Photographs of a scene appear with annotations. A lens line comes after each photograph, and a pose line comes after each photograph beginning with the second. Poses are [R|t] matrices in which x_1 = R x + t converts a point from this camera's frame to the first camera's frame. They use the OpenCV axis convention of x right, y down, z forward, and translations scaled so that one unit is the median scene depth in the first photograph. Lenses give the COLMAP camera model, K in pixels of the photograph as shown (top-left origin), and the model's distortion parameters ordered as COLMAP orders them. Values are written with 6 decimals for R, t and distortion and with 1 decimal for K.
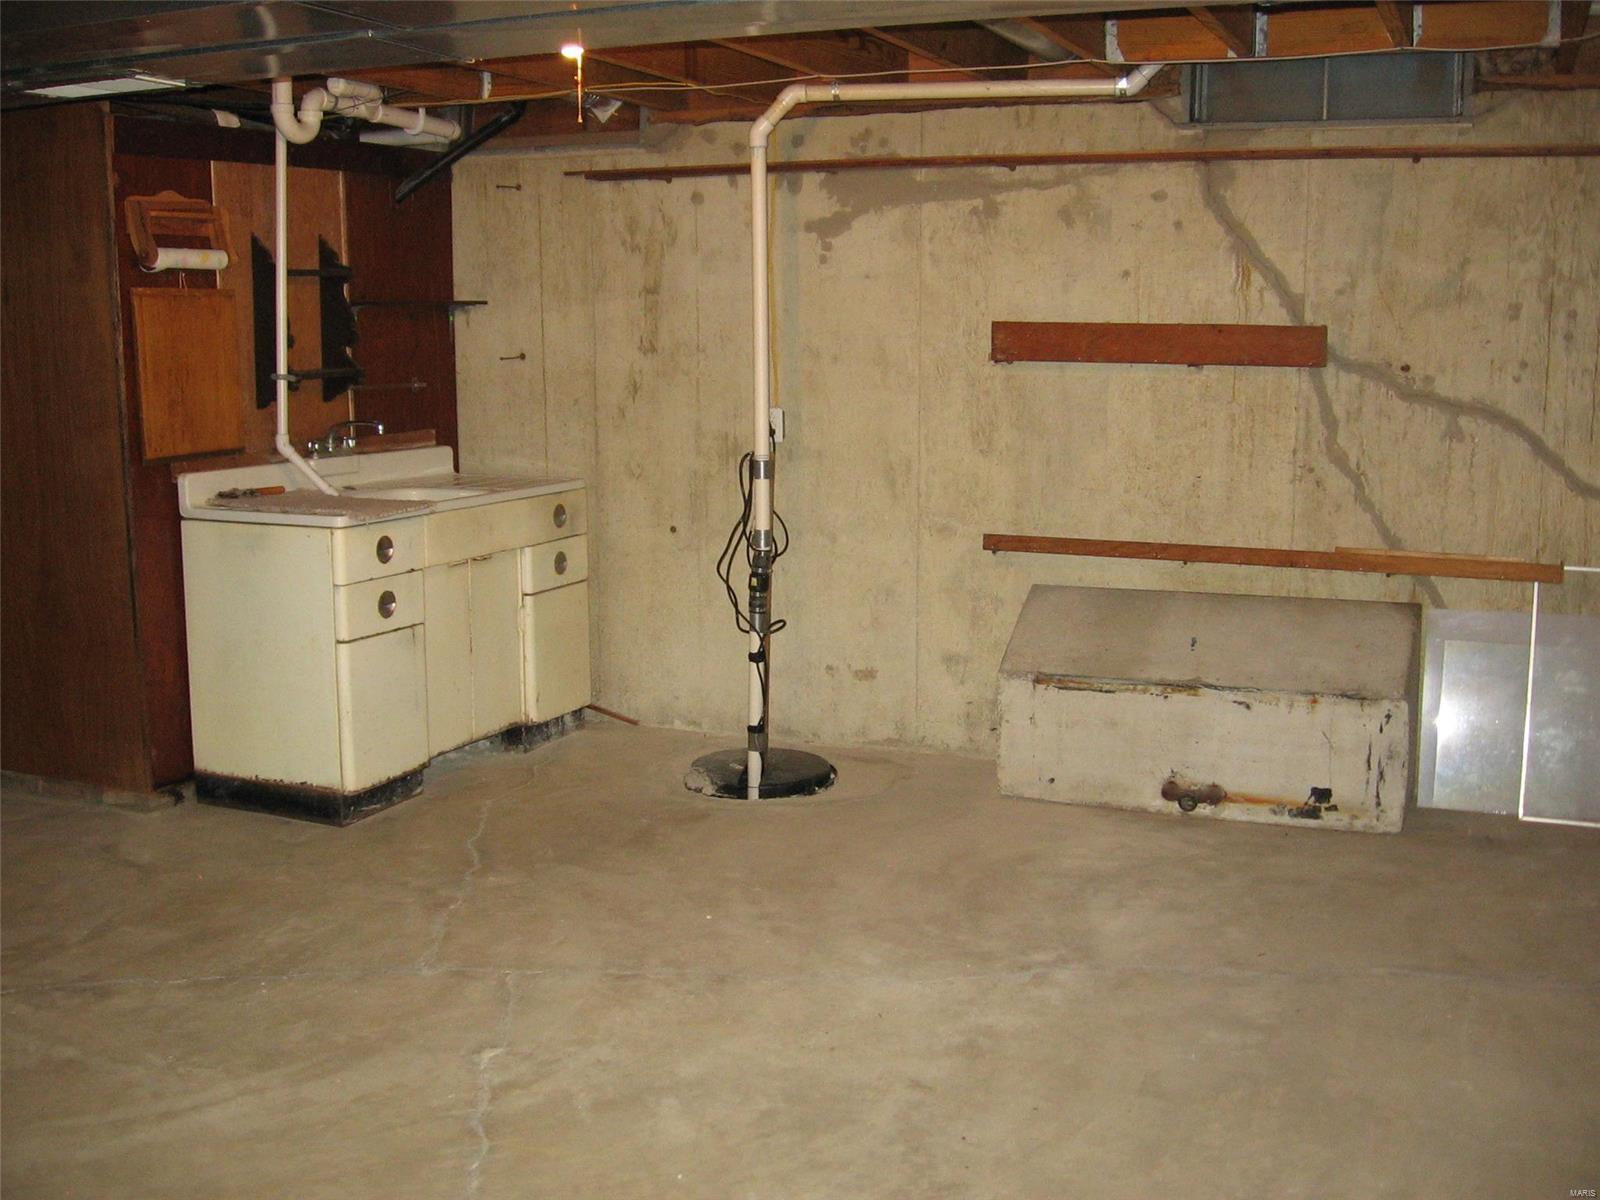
lens RADIAL K [[1686.3, 0, 807.9], [0, 1686.3, 602.5], [0, 0, 1]] dist [-0.126845, 0.064937]
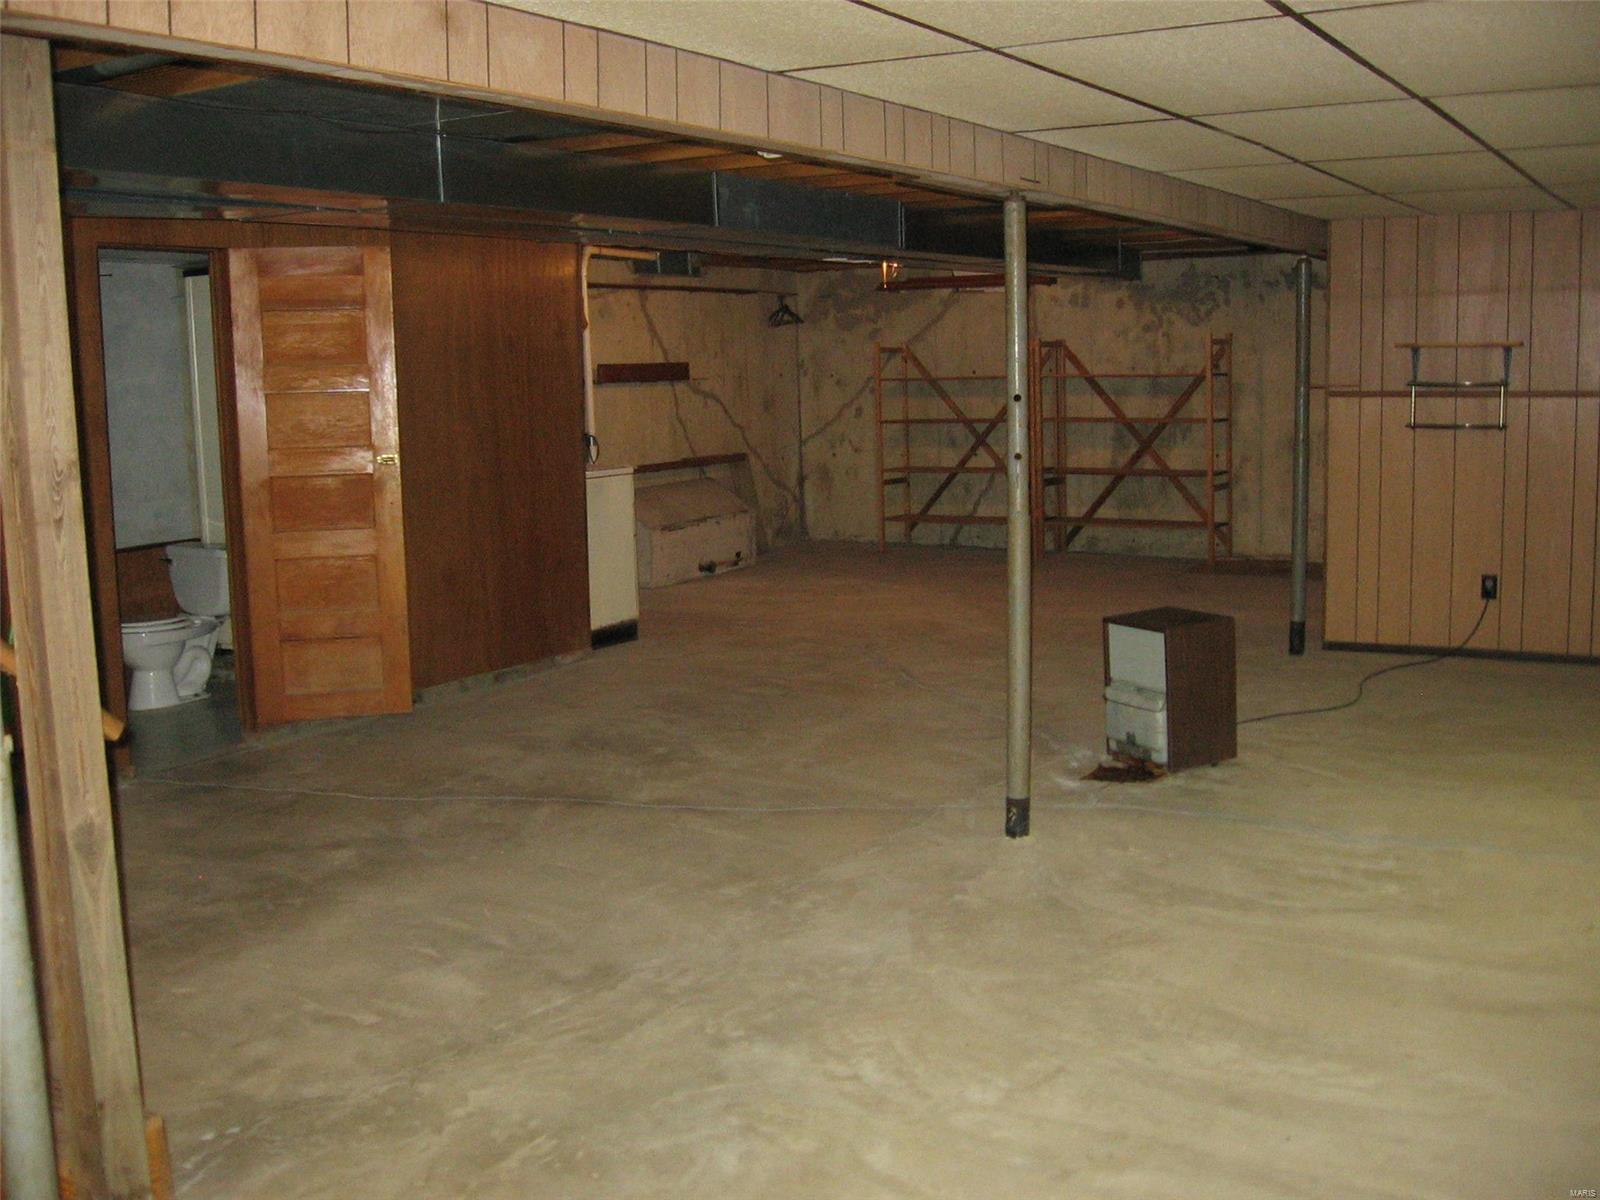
lens RADIAL K [[1686.3, 0, 807.9], [0, 1686.3, 602.5], [0, 0, 1]] dist [-0.126845, 0.064937]
pose [[0.124809, -0.147476, 0.981159, -1.982525], [0.187354, 0.974604, 0.122658, -0.092728], [-0.974331, 0.168516, 0.149270, 0.523816]]
